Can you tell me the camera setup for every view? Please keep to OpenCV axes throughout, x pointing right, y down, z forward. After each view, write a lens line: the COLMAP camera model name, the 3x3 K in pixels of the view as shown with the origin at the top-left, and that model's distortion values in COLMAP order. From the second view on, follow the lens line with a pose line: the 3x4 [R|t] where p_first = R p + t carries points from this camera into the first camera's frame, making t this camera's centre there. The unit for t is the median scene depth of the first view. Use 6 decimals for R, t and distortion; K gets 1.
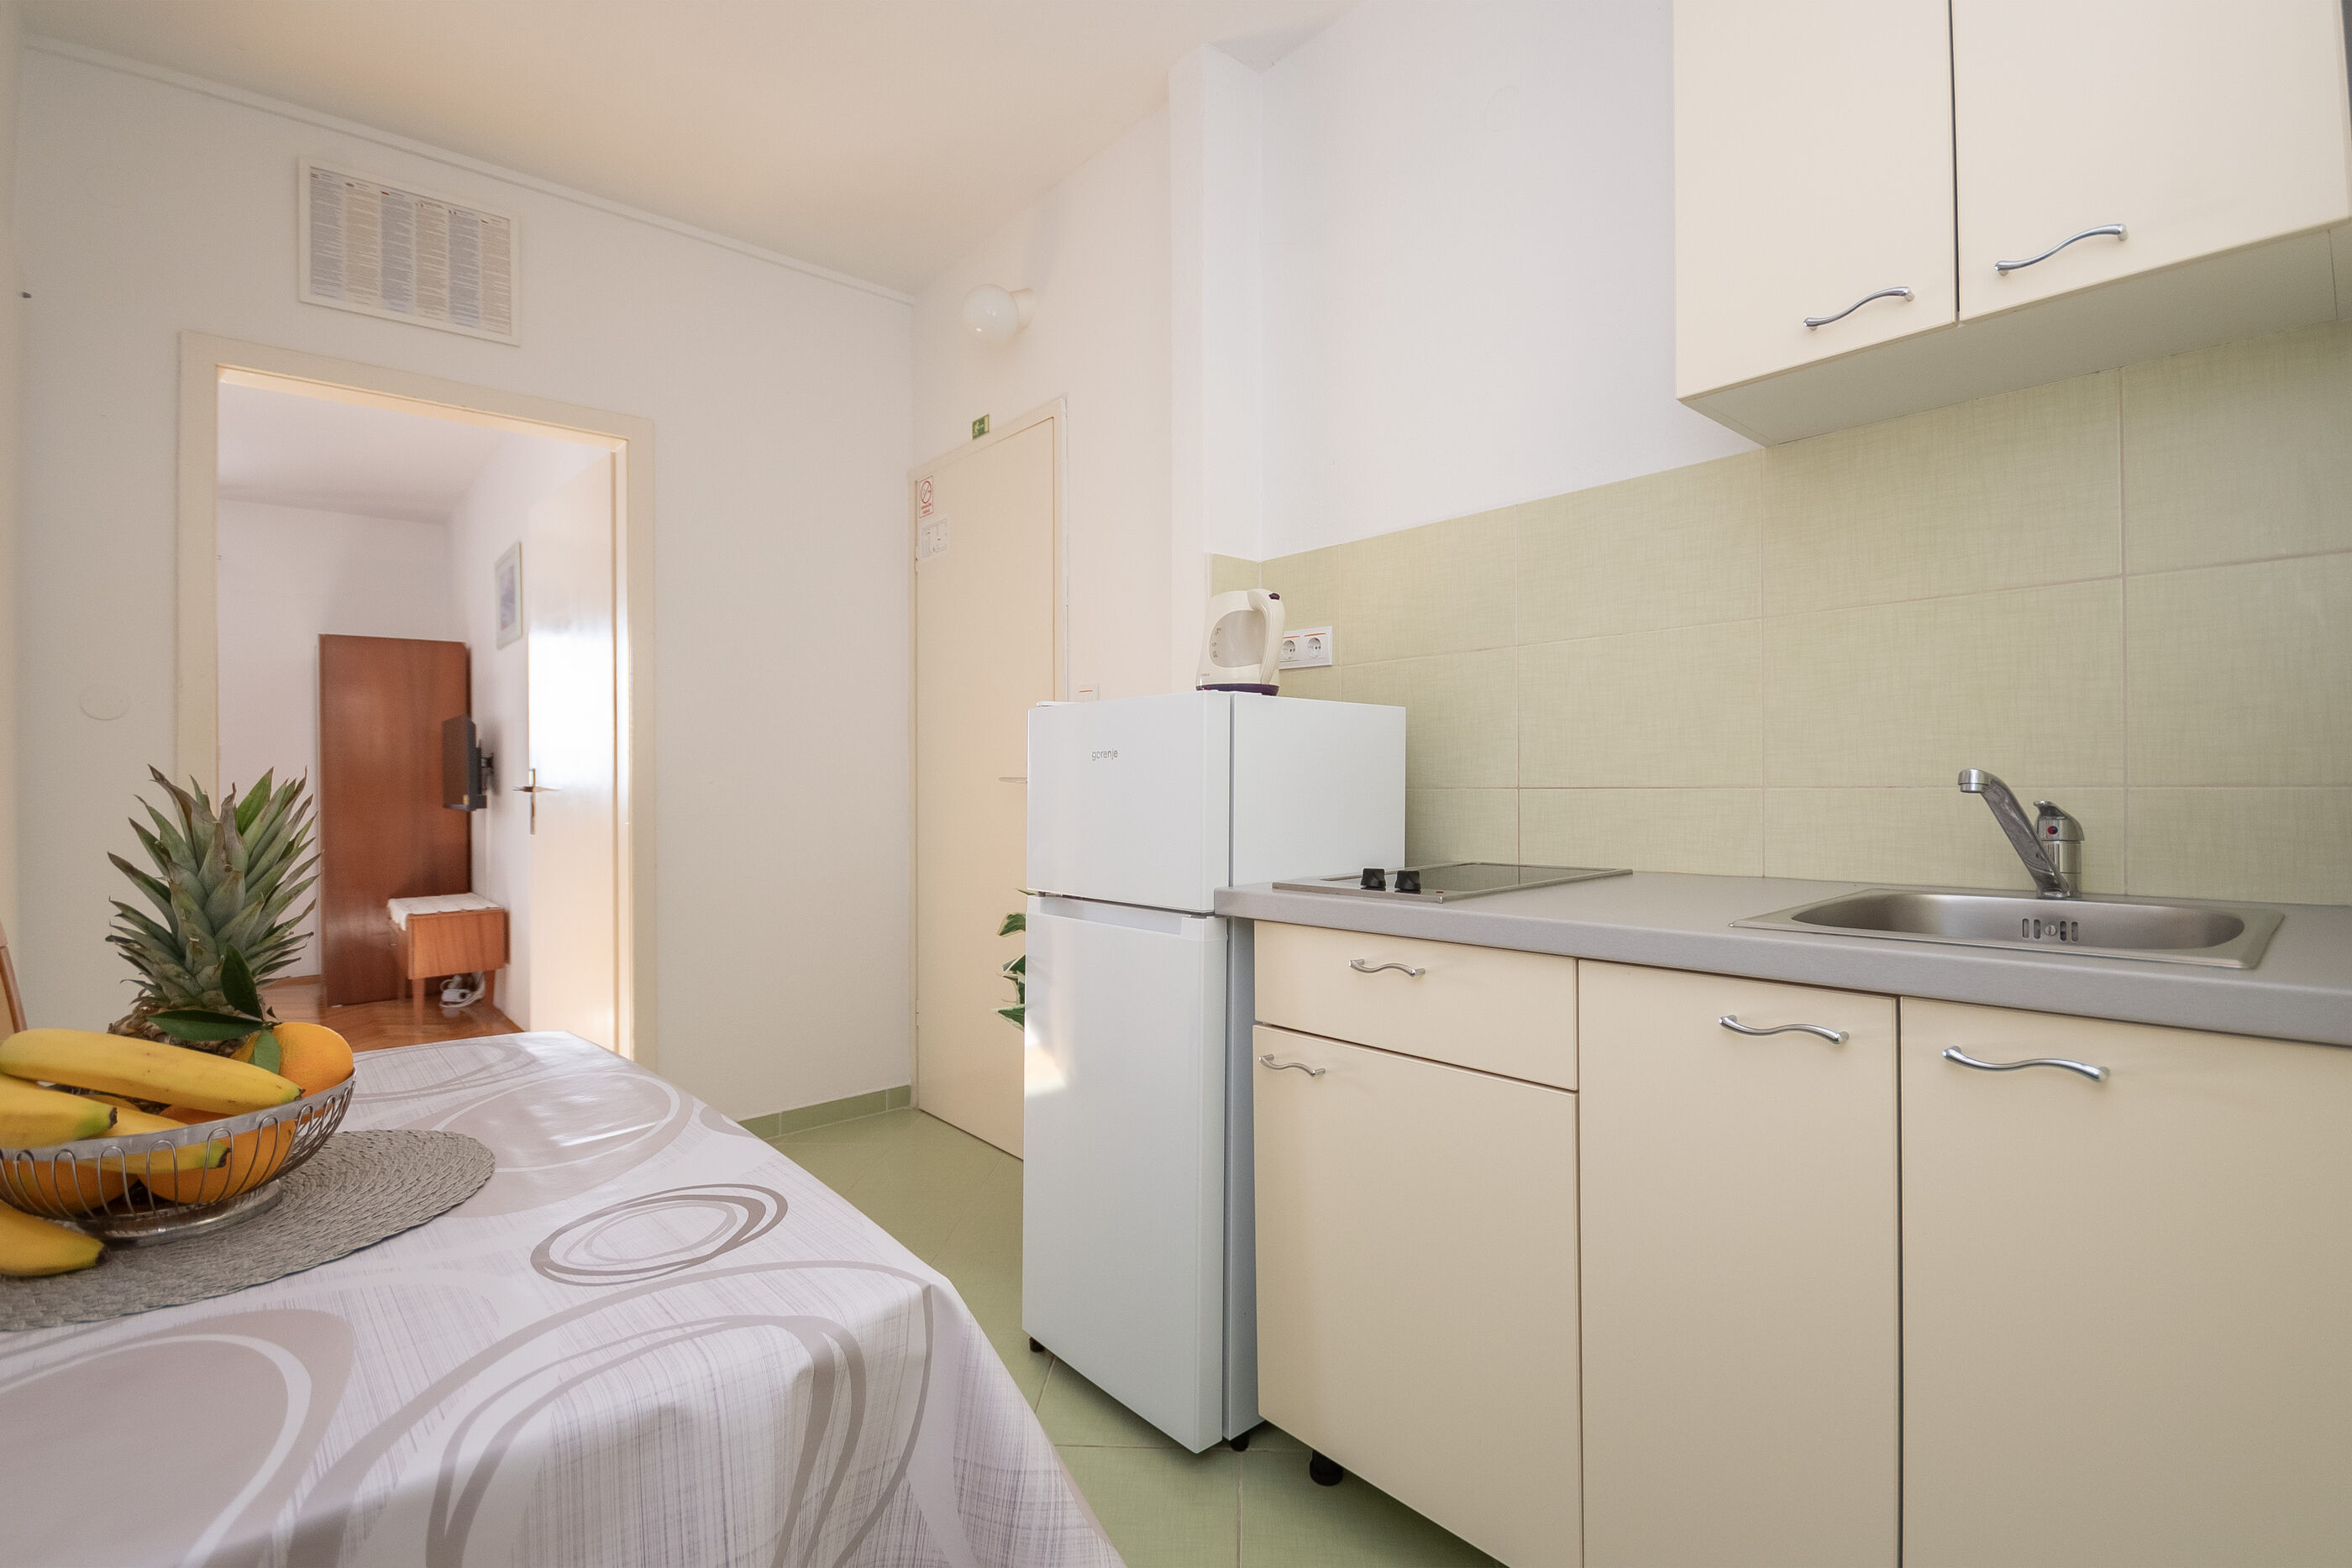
lens RADIAL K [[1047.8, 0, 1183.1], [0, 1047.8, 785.1], [0, 0, 1]] dist [0.005559, -0.000808]
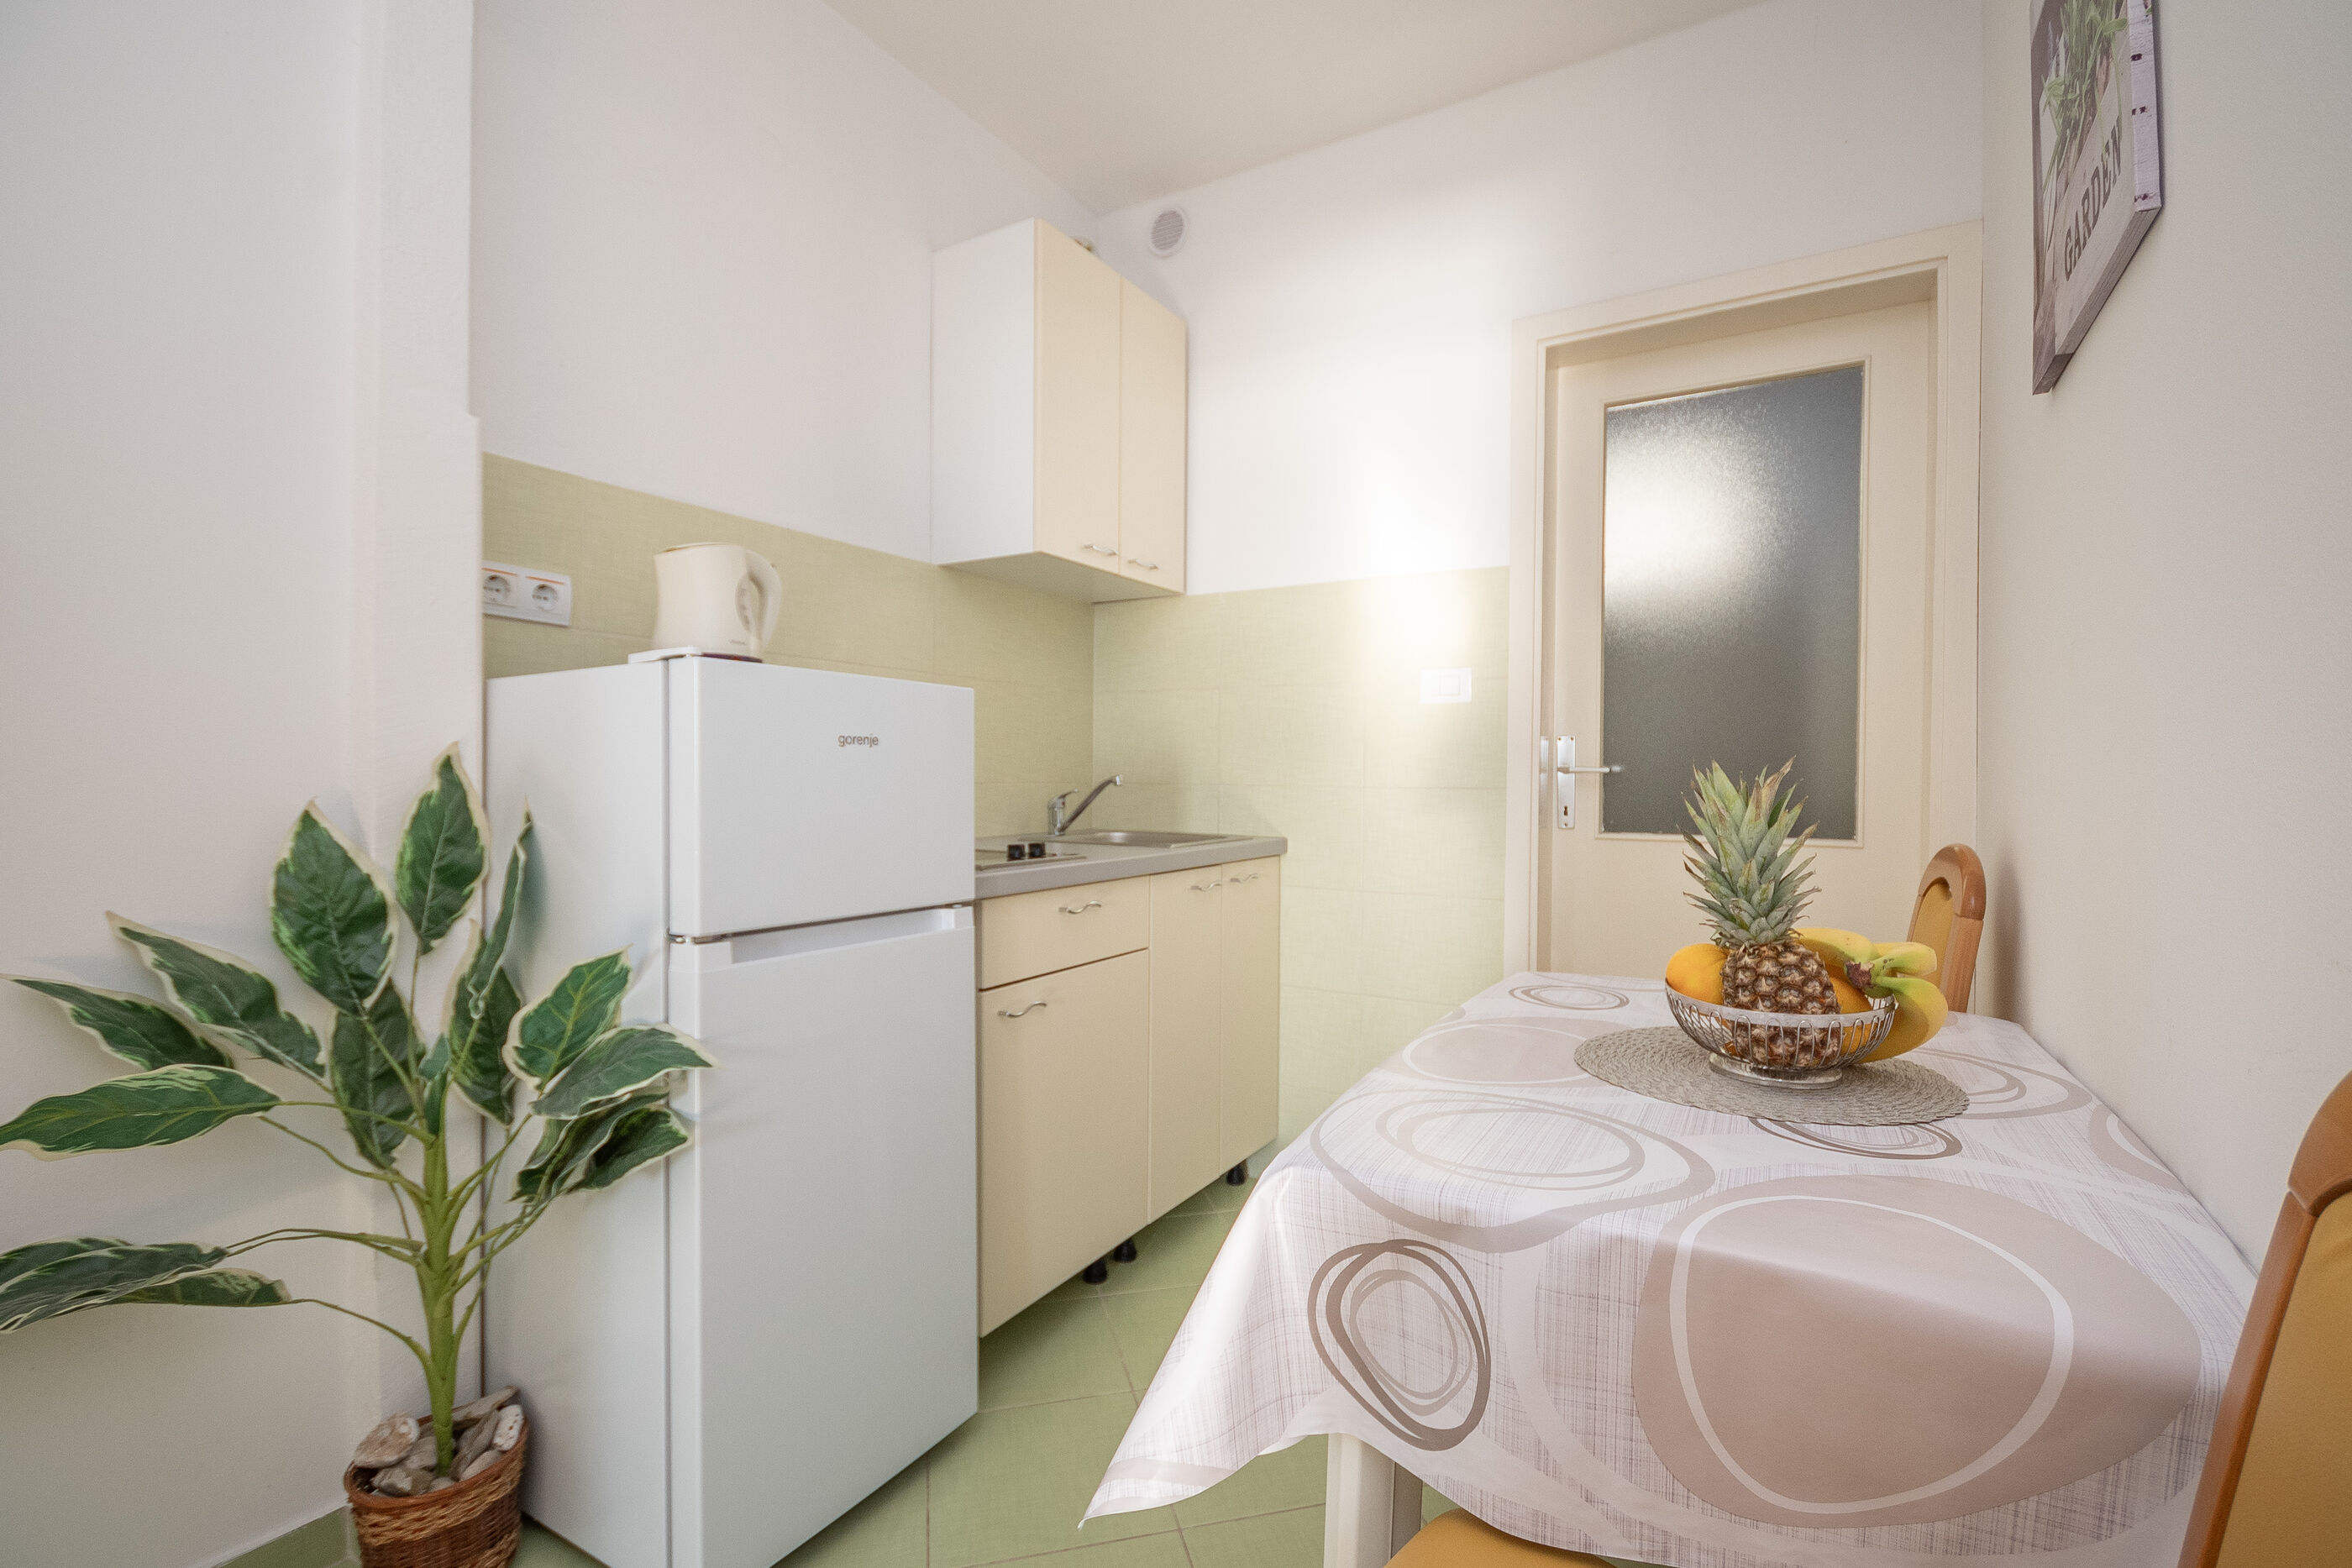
lens RADIAL K [[1047.8, 0, 1184.1], [0, 1047.8, 784.1], [0, 0, 1]] dist [0.005559, -0.000808]
pose [[-0.298134, 0.002306, 0.954521, -1.093889], [-0.001675, 0.999994, -0.002939, 0.008705], [-0.954523, -0.002475, -0.298128, 1.159421]]
